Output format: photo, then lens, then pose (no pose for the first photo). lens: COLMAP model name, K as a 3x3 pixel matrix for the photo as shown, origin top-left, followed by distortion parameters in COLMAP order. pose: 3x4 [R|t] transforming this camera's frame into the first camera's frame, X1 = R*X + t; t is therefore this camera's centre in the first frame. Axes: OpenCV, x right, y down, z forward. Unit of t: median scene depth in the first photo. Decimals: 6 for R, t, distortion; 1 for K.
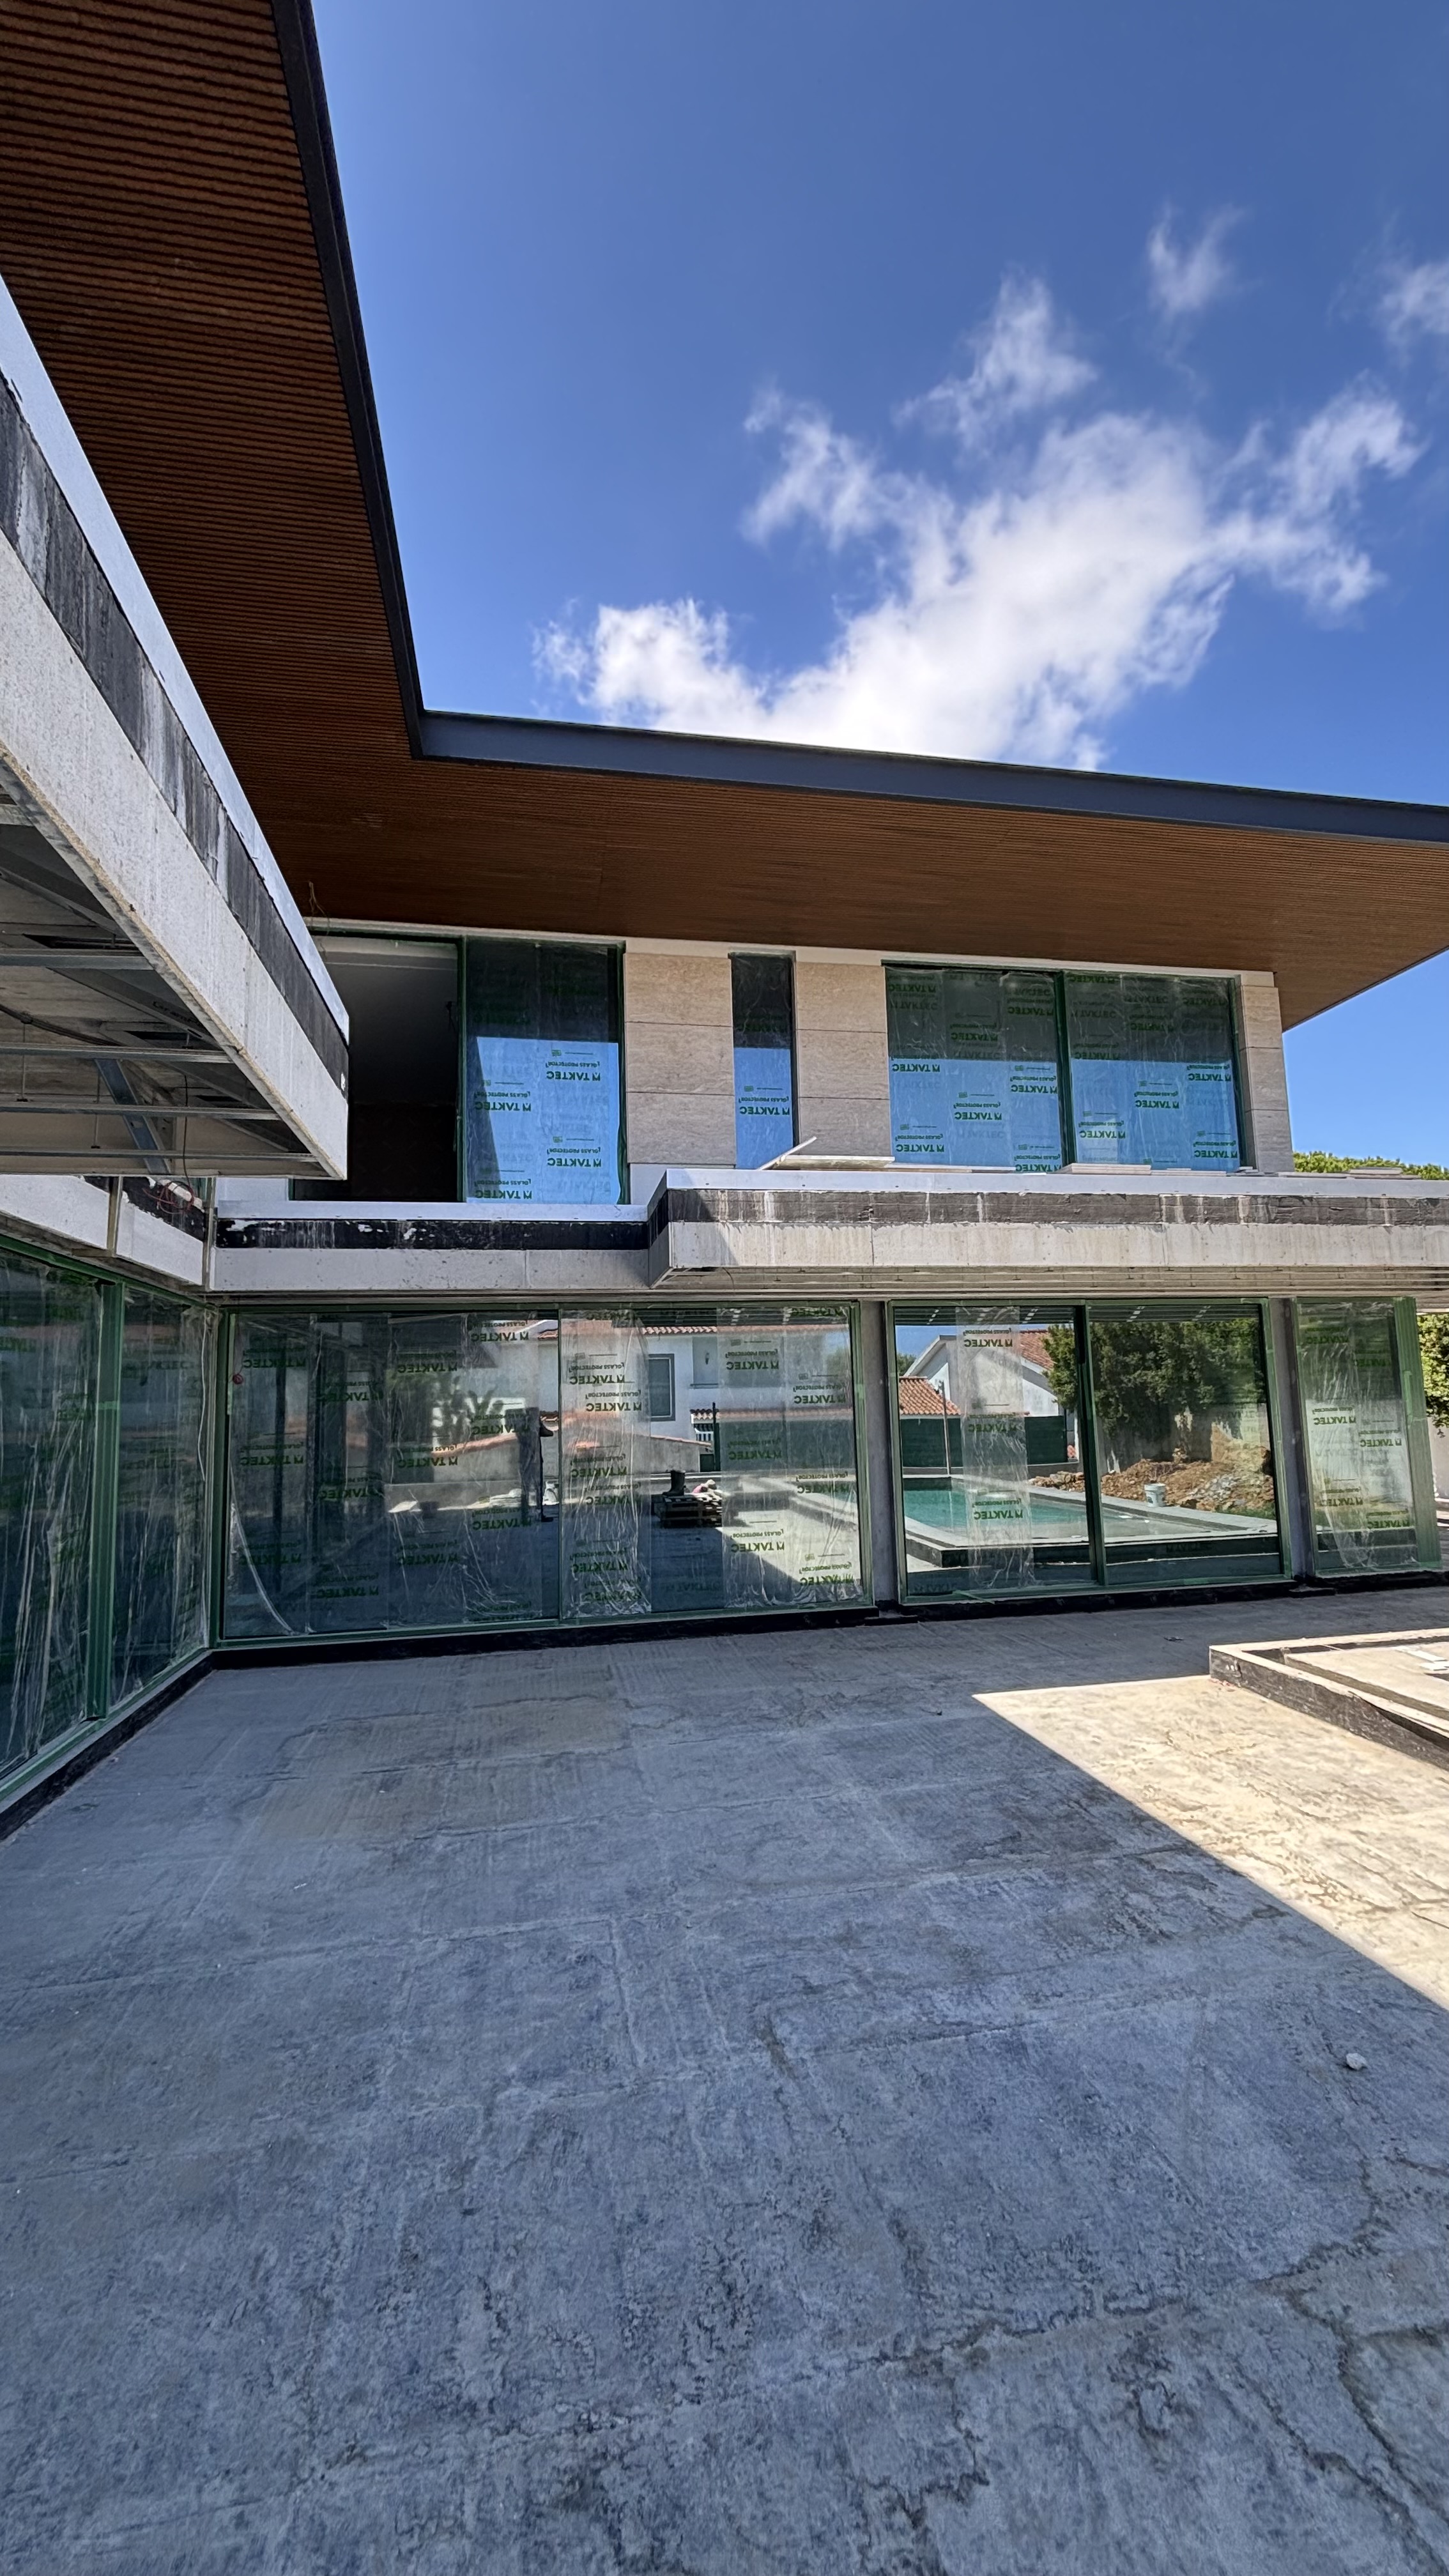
lens RADIAL K [[1055.5, 0, 724.5], [0, 1055.5, 1288.0], [0, 0, 1]] dist [0.007564, 0.000153]
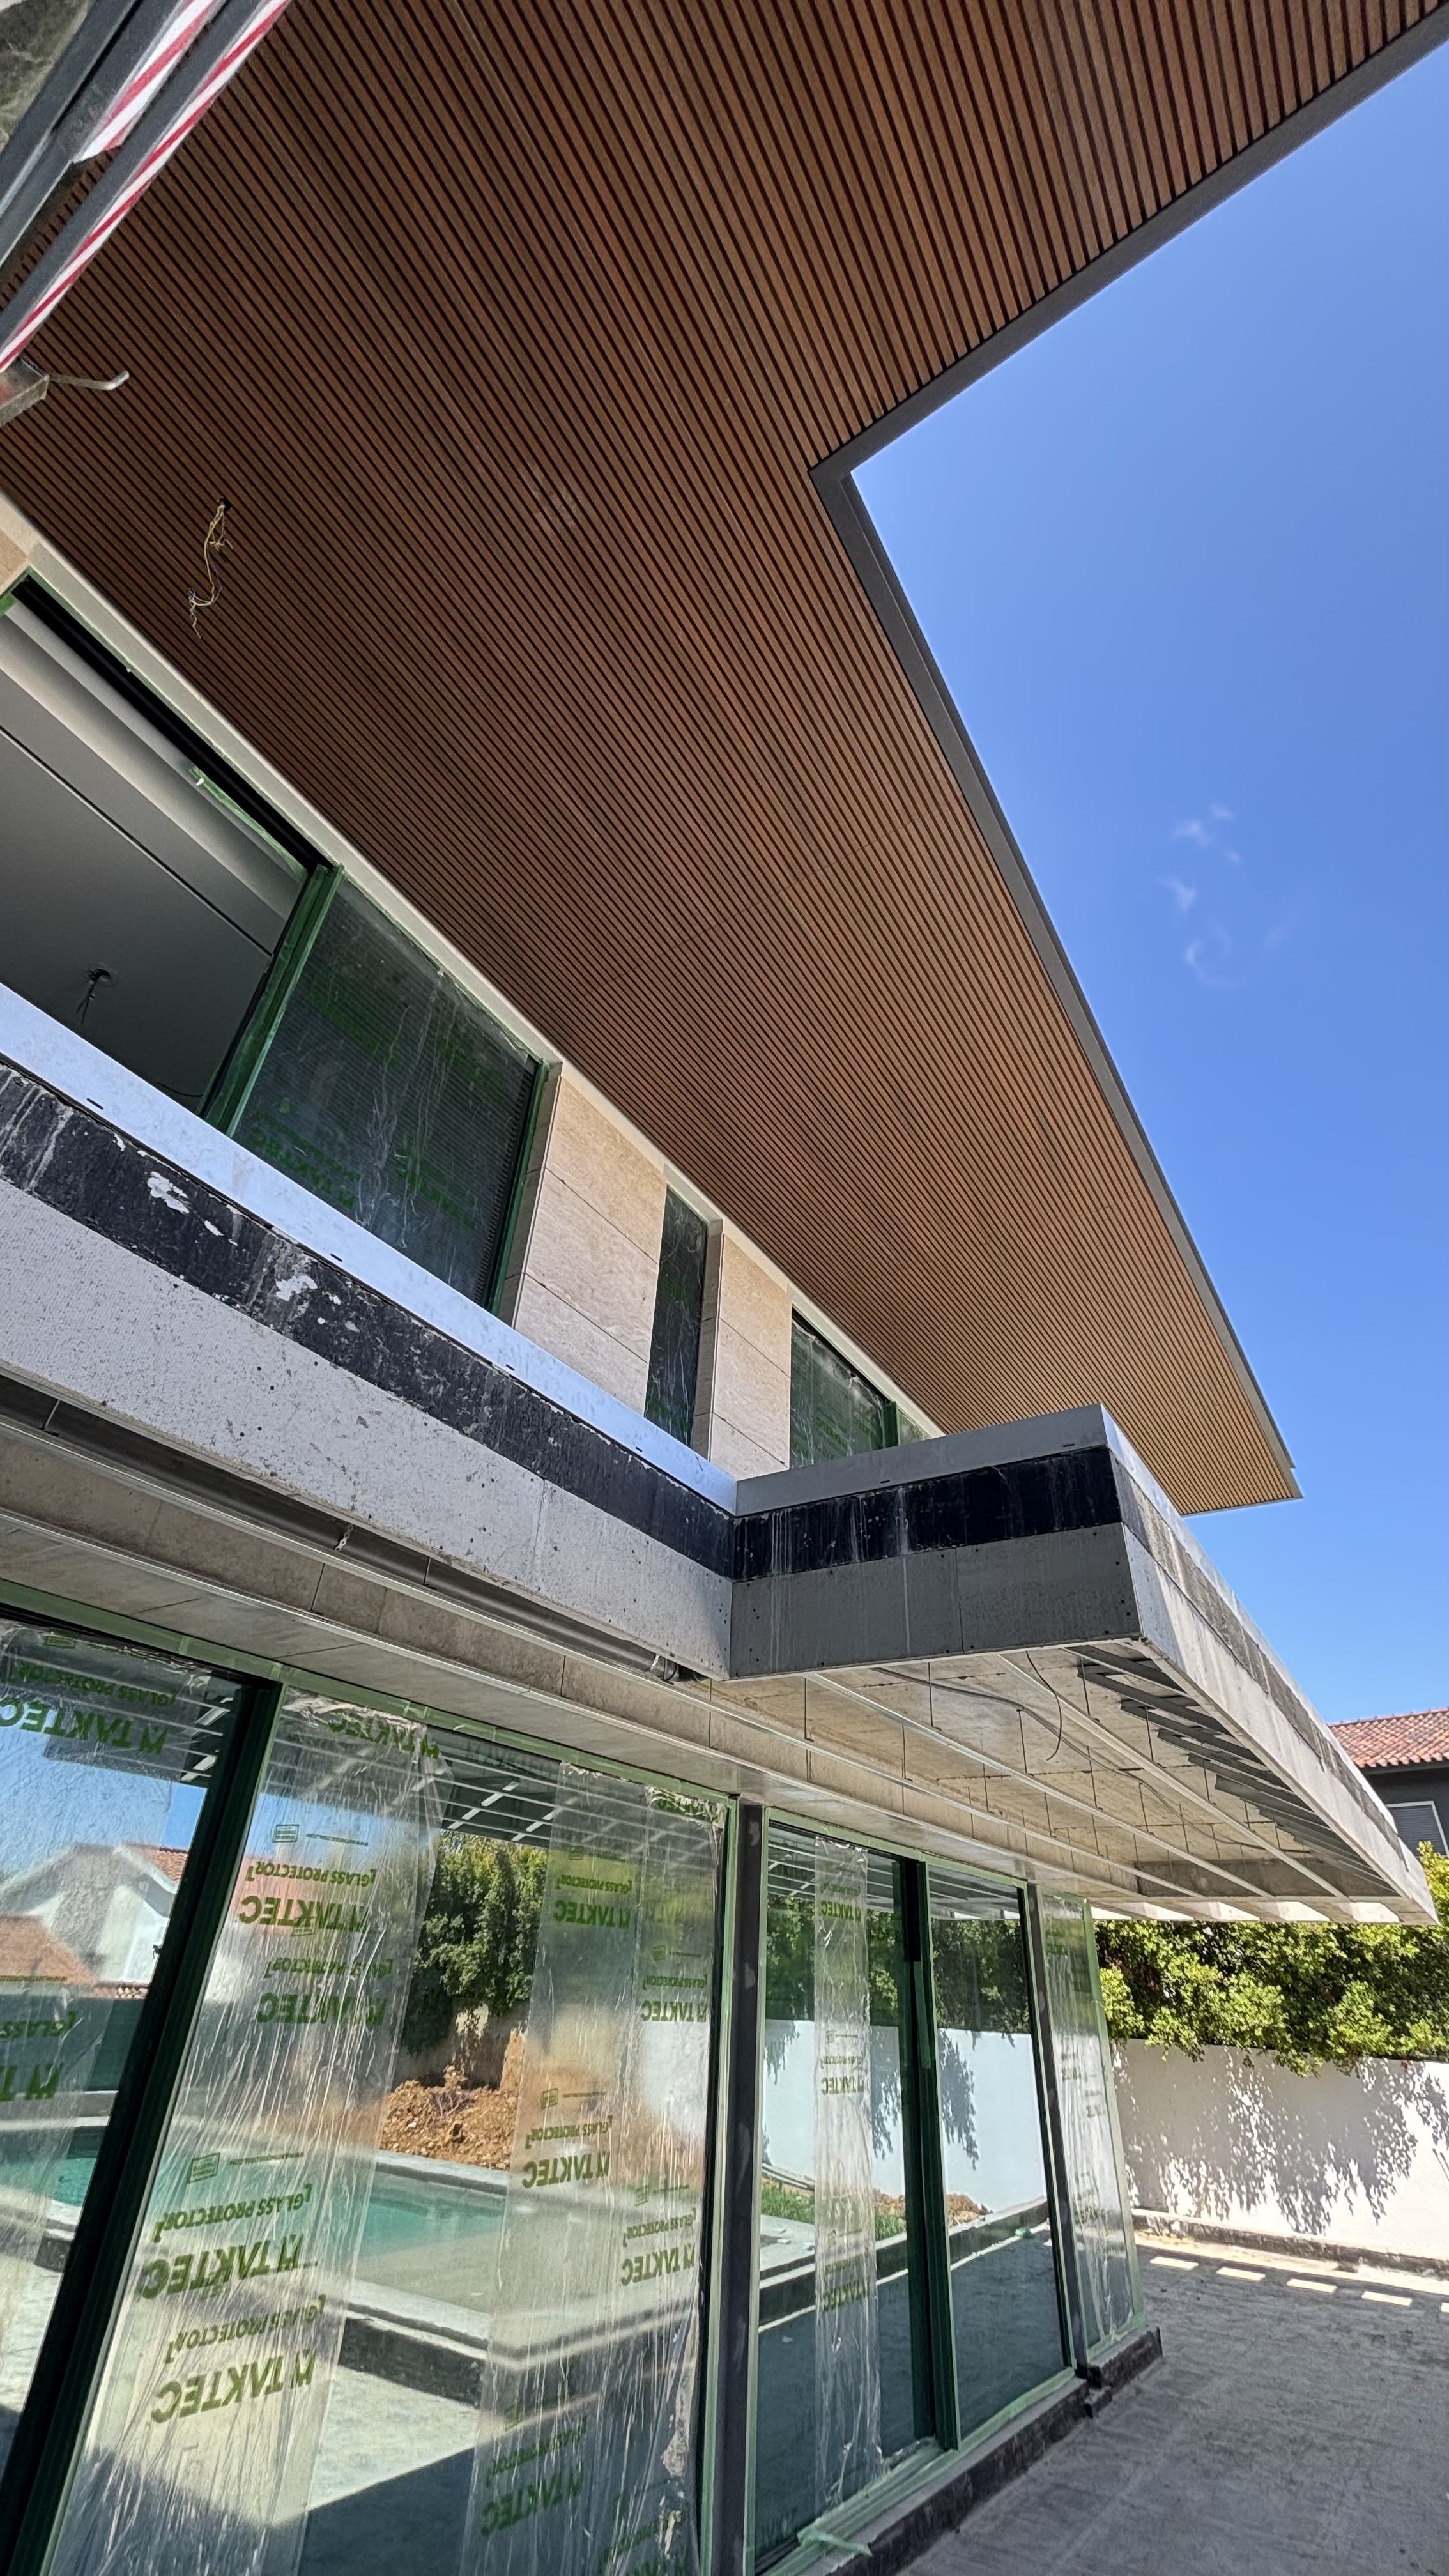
lens RADIAL K [[1061.1, 0, 724.5], [0, 1061.1, 1288.0], [0, 0, 1]] dist [-0.013003, -0.000036]
pose [[0.683291, 0.452898, 0.572710, -0.133104], [-0.146914, 0.853616, -0.499756, 0.027127], [-0.715213, 0.257340, 0.649805, 0.249781]]
